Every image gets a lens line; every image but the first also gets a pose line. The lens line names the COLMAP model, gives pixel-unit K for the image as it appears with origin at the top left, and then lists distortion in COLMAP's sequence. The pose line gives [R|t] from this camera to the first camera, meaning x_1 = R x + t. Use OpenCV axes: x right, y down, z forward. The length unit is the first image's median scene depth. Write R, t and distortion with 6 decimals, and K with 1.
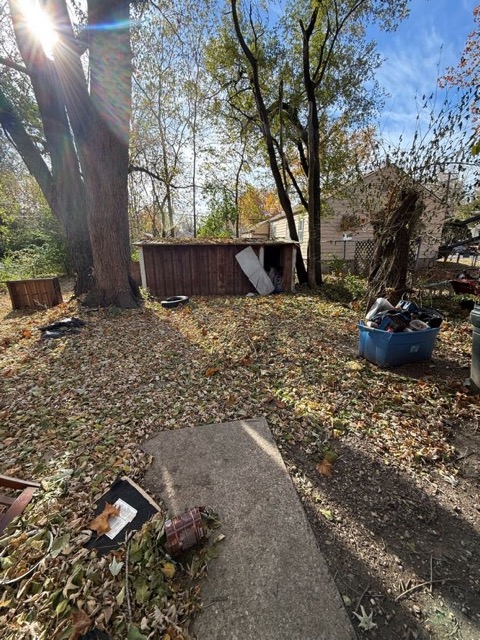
lens RADIAL K [[255.1, 0, 241.0], [0, 255.1, 319.3], [0, 0, 1]] dist [0.000536, -0.000103]
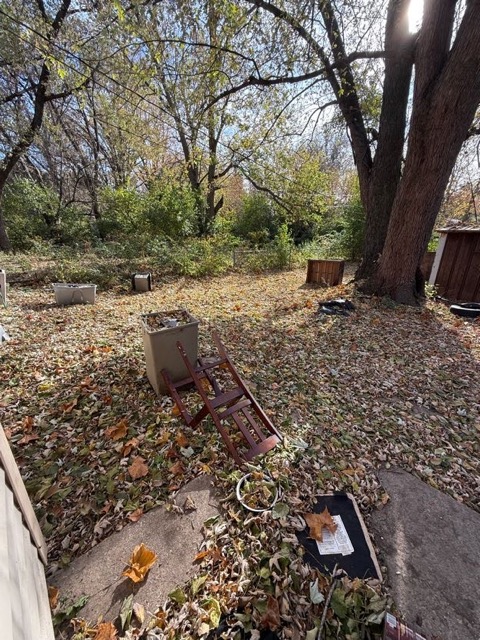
lens RADIAL K [[255.1, 0, 240.0], [0, 255.1, 321.3], [0, 0, 1]] dist [0.000536, -0.000103]
pose [[0.541970, 0.292871, -0.787715, -0.093633], [-0.251897, 0.950828, 0.180204, -0.002498], [0.801758, 0.100757, 0.589094, 0.079513]]
